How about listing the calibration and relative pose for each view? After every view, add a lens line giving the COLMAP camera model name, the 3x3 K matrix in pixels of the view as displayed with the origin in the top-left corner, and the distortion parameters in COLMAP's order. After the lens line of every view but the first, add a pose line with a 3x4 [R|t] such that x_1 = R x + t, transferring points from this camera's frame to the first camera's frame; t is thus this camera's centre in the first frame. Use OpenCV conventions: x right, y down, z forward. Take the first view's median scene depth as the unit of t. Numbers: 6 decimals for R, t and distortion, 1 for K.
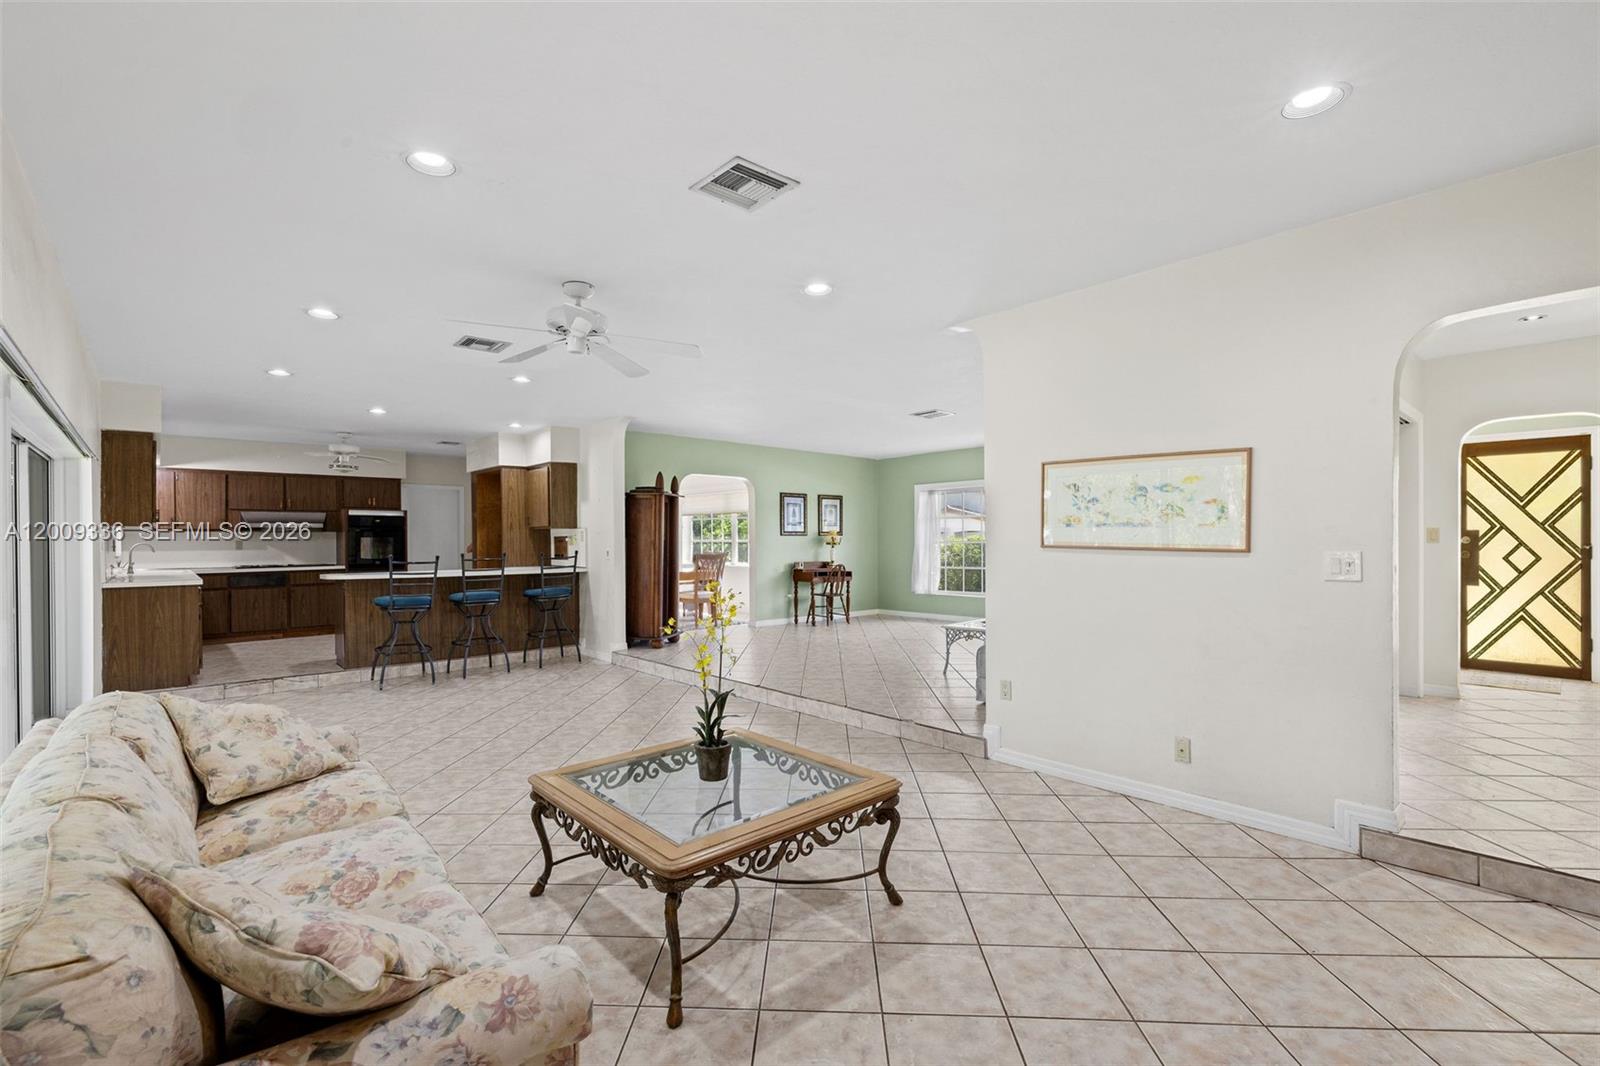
lens RADIAL K [[684.2, 0, 804.1], [0, 684.2, 548.6], [0, 0, 1]] dist [0.000627, -0.000447]
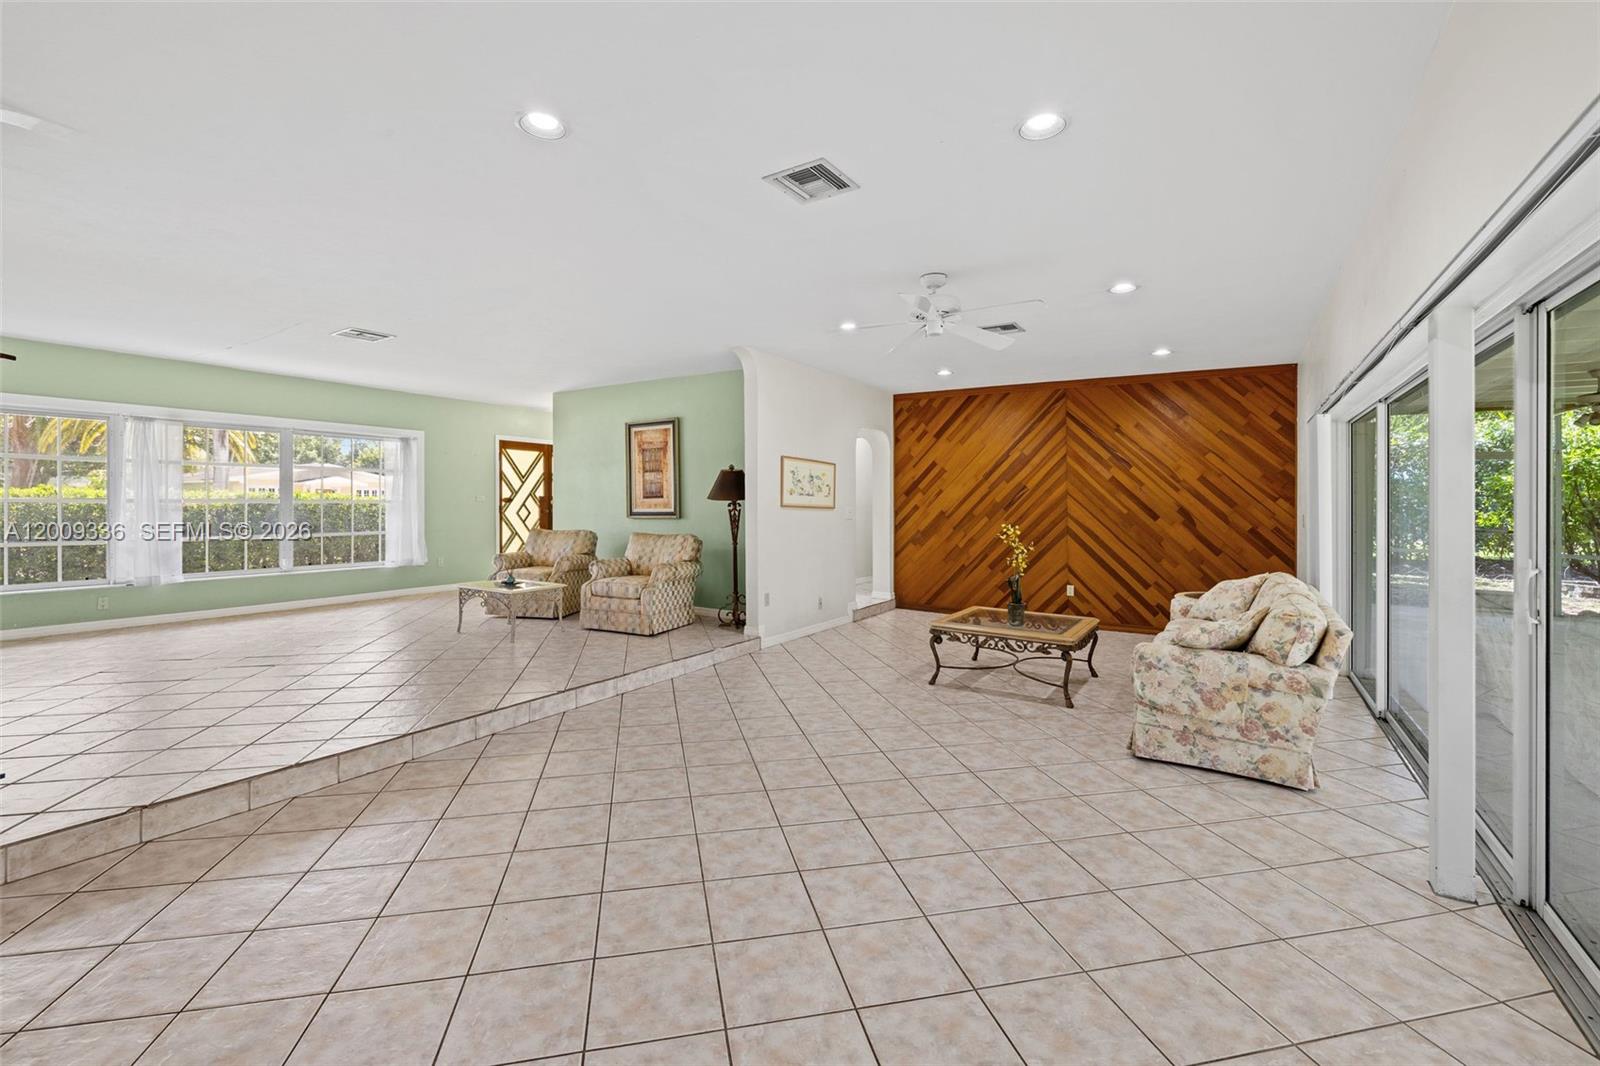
lens RADIAL K [[684.2, 0, 783.6], [0, 684.2, 469.0], [0, 0, 1]] dist [0.000627, -0.000447]
pose [[-0.239002, 0.054486, 0.969489, -0.587891], [0.004361, 0.998475, -0.055040, -0.000156], [-0.971009, -0.008927, -0.238875, 0.642551]]
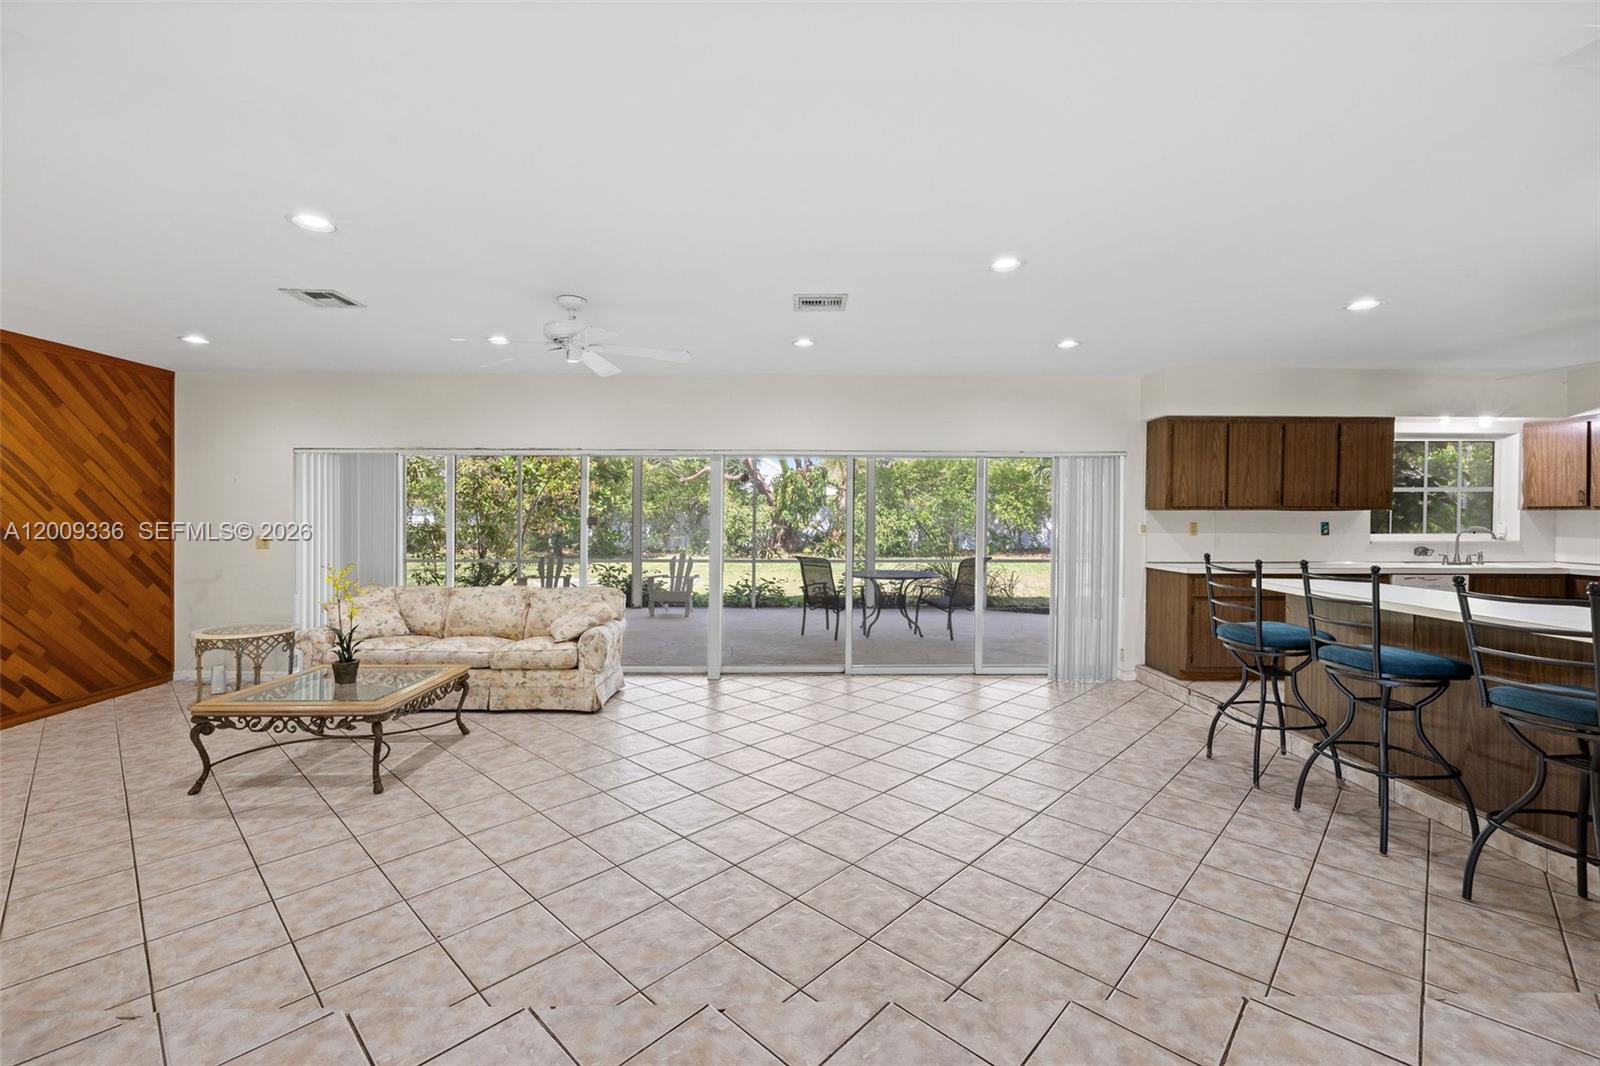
lens RADIAL K [[684.2, 0, 790.2], [0, 684.2, 521.9], [0, 0, 1]] dist [0.000627, -0.000447]
pose [[-0.664102, 0.015144, -0.747488, 0.100702], [-0.006577, 0.999638, 0.026096, -0.025505], [0.747613, 0.022247, -0.663762, 0.839291]]
